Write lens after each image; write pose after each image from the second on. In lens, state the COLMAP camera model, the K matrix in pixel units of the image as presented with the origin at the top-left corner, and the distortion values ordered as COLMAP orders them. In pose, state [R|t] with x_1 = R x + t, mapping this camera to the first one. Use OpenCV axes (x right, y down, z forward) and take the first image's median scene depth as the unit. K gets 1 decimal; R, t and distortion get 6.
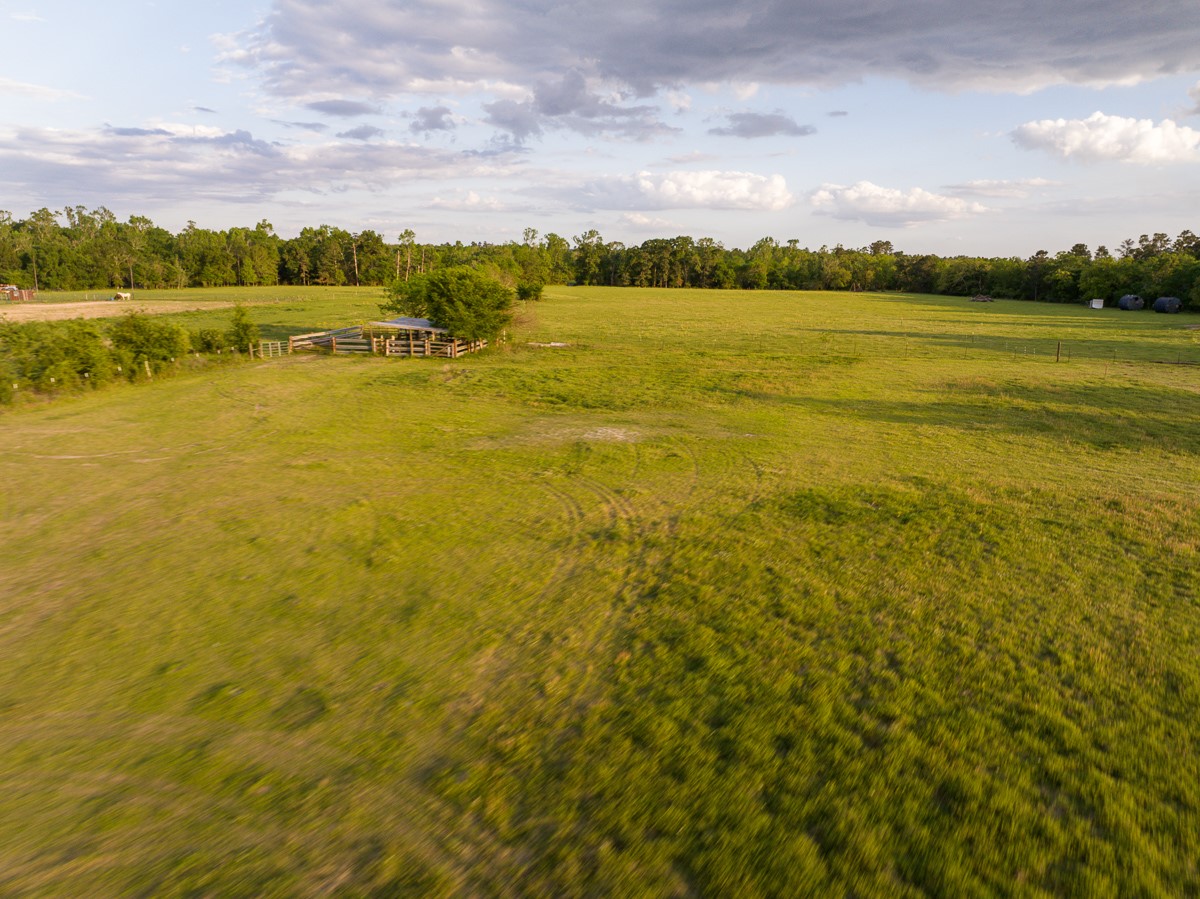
lens RADIAL K [[830.0, 0, 605.5], [0, 830.0, 456.3], [0, 0, 1]] dist [-0.039105, 0.004225]
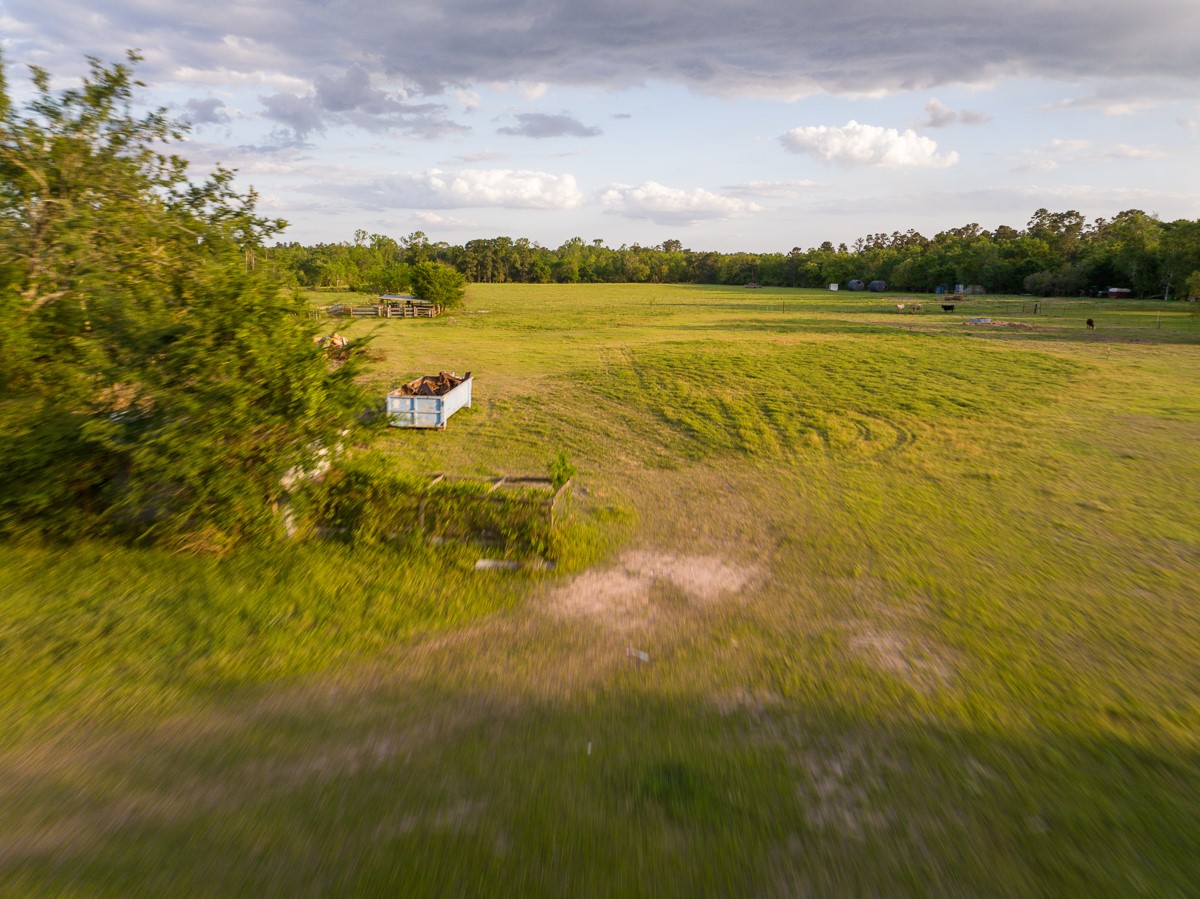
lens RADIAL K [[837.1, 0, 600.0], [0, 837.1, 449.5], [0, 0, 1]] dist [-0.038519, 0.002779]
pose [[0.972968, -0.056674, 0.223878, -0.047117], [0.058486, 0.998287, -0.001466, 0.030421], [-0.223411, 0.014520, 0.974616, -0.124899]]
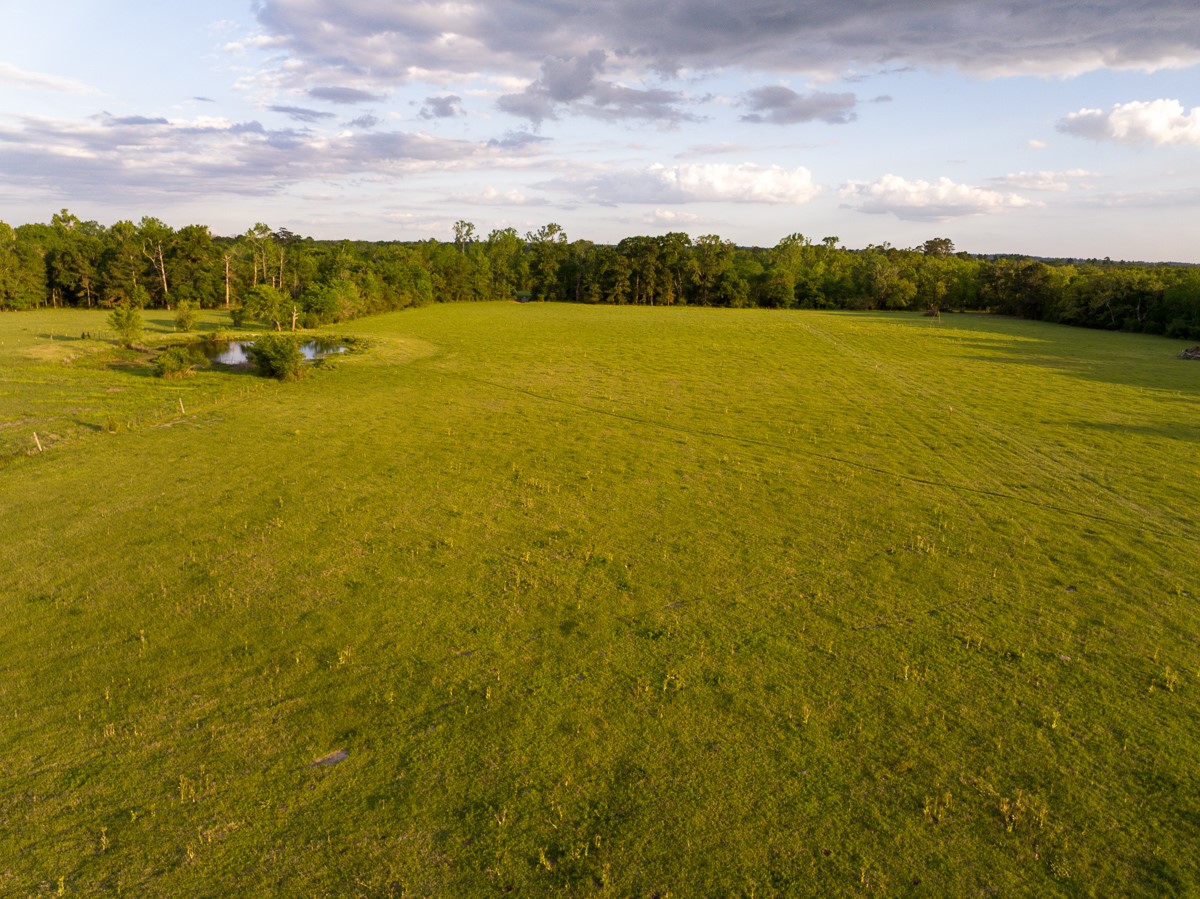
lens RADIAL K [[842.8, 0, 600.8], [0, 842.8, 482.4], [0, 0, 1]] dist [-0.037885, 0.004684]
pose [[0.999591, 0.008642, -0.027249, 0.050766], [-0.007779, 0.999469, 0.031639, -0.074132], [0.027508, -0.031414, 0.999128, 0.273059]]
